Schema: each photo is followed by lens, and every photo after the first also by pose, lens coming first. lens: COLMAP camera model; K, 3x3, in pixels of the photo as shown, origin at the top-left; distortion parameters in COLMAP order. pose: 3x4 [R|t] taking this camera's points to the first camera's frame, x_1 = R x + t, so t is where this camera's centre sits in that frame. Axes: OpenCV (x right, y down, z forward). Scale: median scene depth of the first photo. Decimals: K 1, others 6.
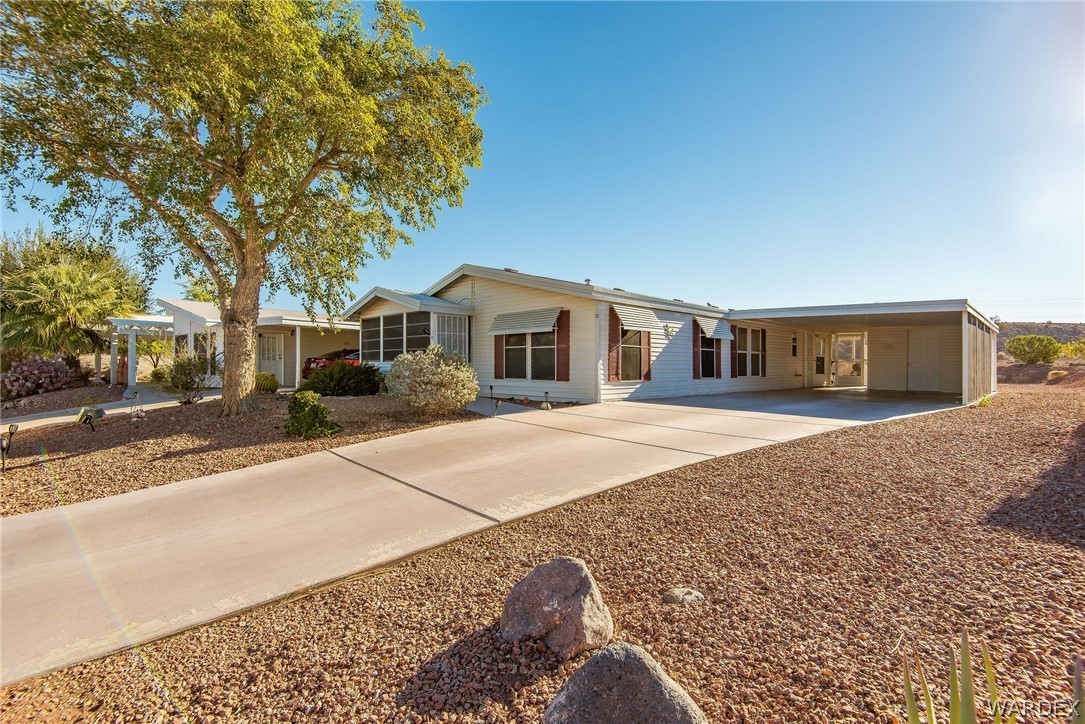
lens RADIAL K [[491.1, 0, 542.5], [0, 491.1, 362.0], [0, 0, 1]] dist [0.041221, -0.024769]
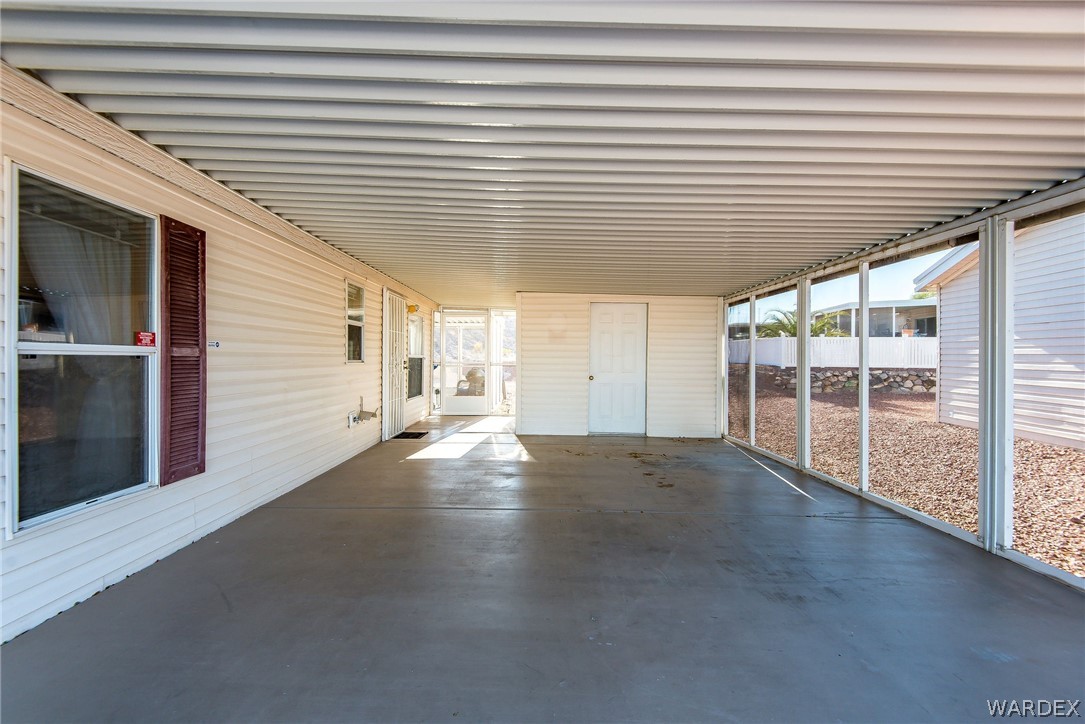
lens RADIAL K [[491.1, 0, 542.5], [0, 491.1, 362.0], [0, 0, 1]] dist [0.041221, -0.024769]
pose [[0.683331, -0.005111, 0.730091, 0.338387], [-0.010867, 0.999794, 0.017170, -0.014969], [-0.730028, -0.019667, 0.683134, 0.656884]]
